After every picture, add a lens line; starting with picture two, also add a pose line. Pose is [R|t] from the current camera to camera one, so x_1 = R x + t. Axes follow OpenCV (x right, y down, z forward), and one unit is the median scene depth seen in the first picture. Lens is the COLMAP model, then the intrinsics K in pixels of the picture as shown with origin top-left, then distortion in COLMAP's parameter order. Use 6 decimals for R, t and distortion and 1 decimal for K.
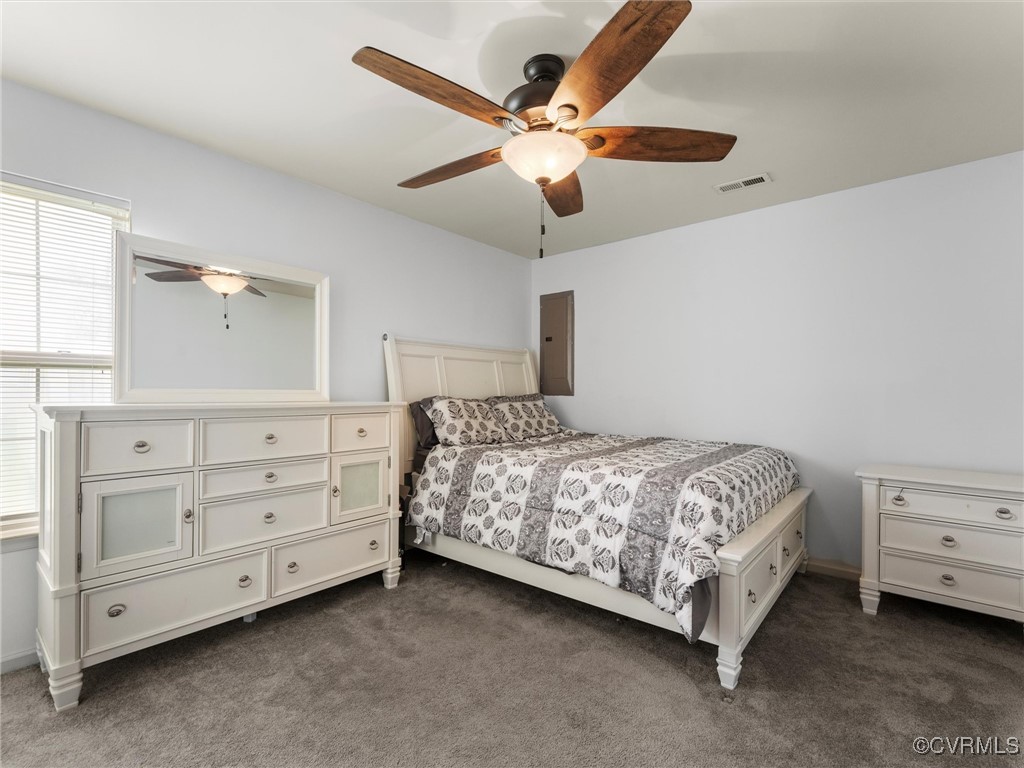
lens RADIAL K [[474.1, 0, 513.2], [0, 474.1, 386.8], [0, 0, 1]] dist [0.000657, 0.000763]
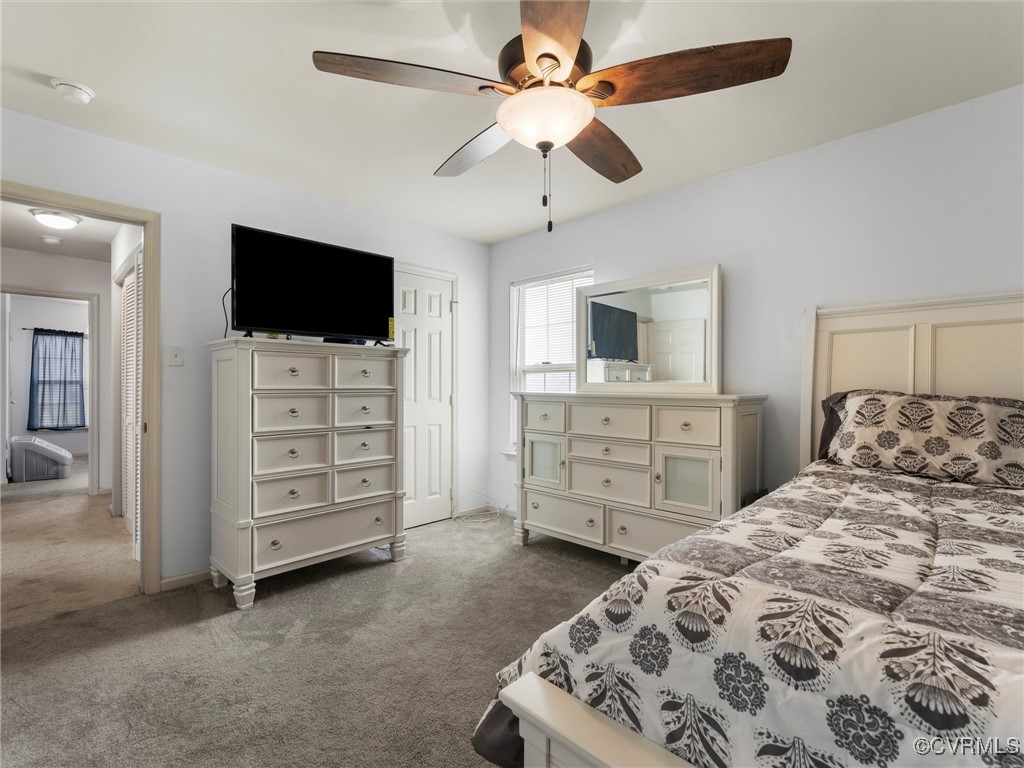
lens RADIAL K [[474.1, 0, 510.3], [0, 474.1, 388.7], [0, 0, 1]] dist [0.000657, 0.000763]
pose [[-0.062214, 0.002352, -0.998060, 0.719305], [0.008405, 0.999963, 0.001833, 0.016211], [0.998027, -0.008275, -0.062232, 0.754084]]
